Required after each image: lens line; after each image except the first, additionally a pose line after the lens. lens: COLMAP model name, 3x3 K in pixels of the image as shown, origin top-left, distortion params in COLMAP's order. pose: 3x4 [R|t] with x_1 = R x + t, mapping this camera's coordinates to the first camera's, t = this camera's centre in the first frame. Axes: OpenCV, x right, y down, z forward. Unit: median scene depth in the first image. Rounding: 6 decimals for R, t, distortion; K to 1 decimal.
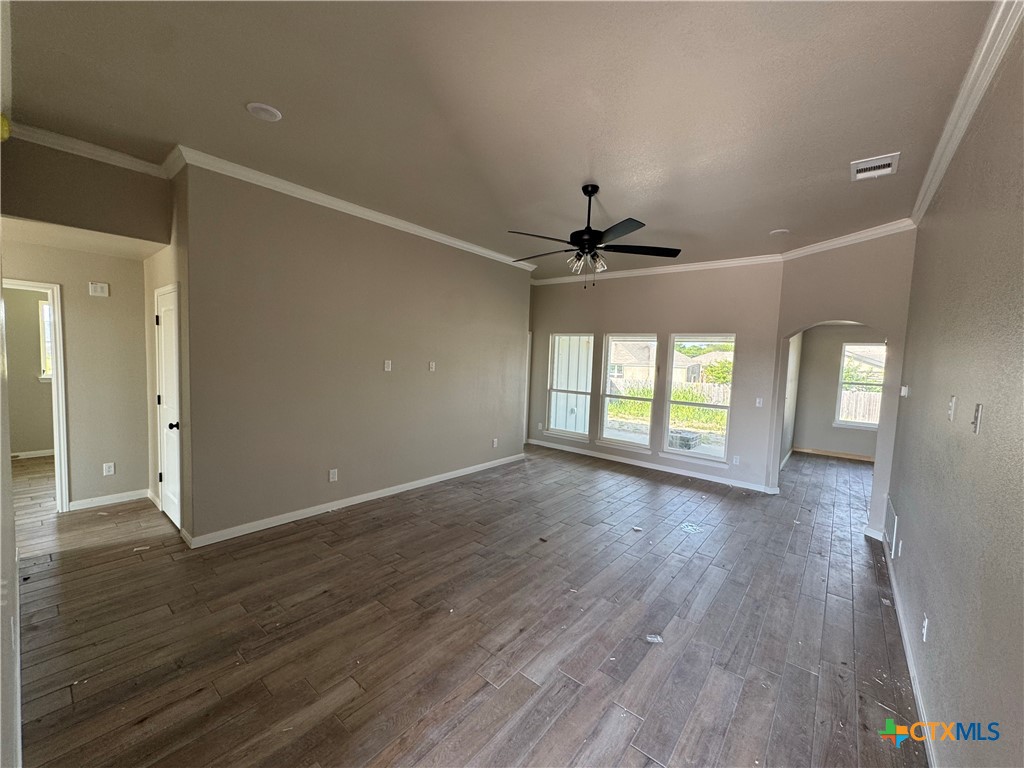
lens RADIAL K [[408.2, 0, 512.0], [0, 408.2, 384.0], [0, 0, 1]] dist [-0.002458, -0.000234]
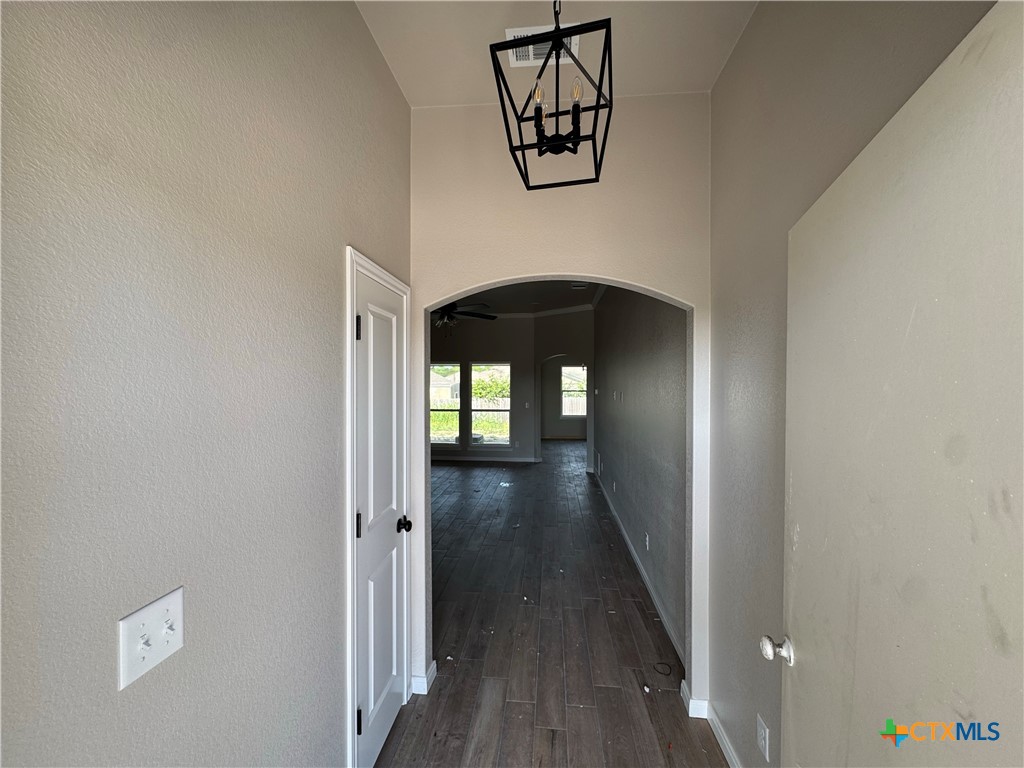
lens RADIAL K [[408.2, 0, 512.0], [0, 408.2, 384.0], [0, 0, 1]] dist [-0.002458, -0.000234]
pose [[0.829524, -0.039422, 0.557078, -0.306363], [0.069495, 0.997039, -0.032927, 0.010591], [-0.554130, 0.066028, 0.829807, -0.268905]]
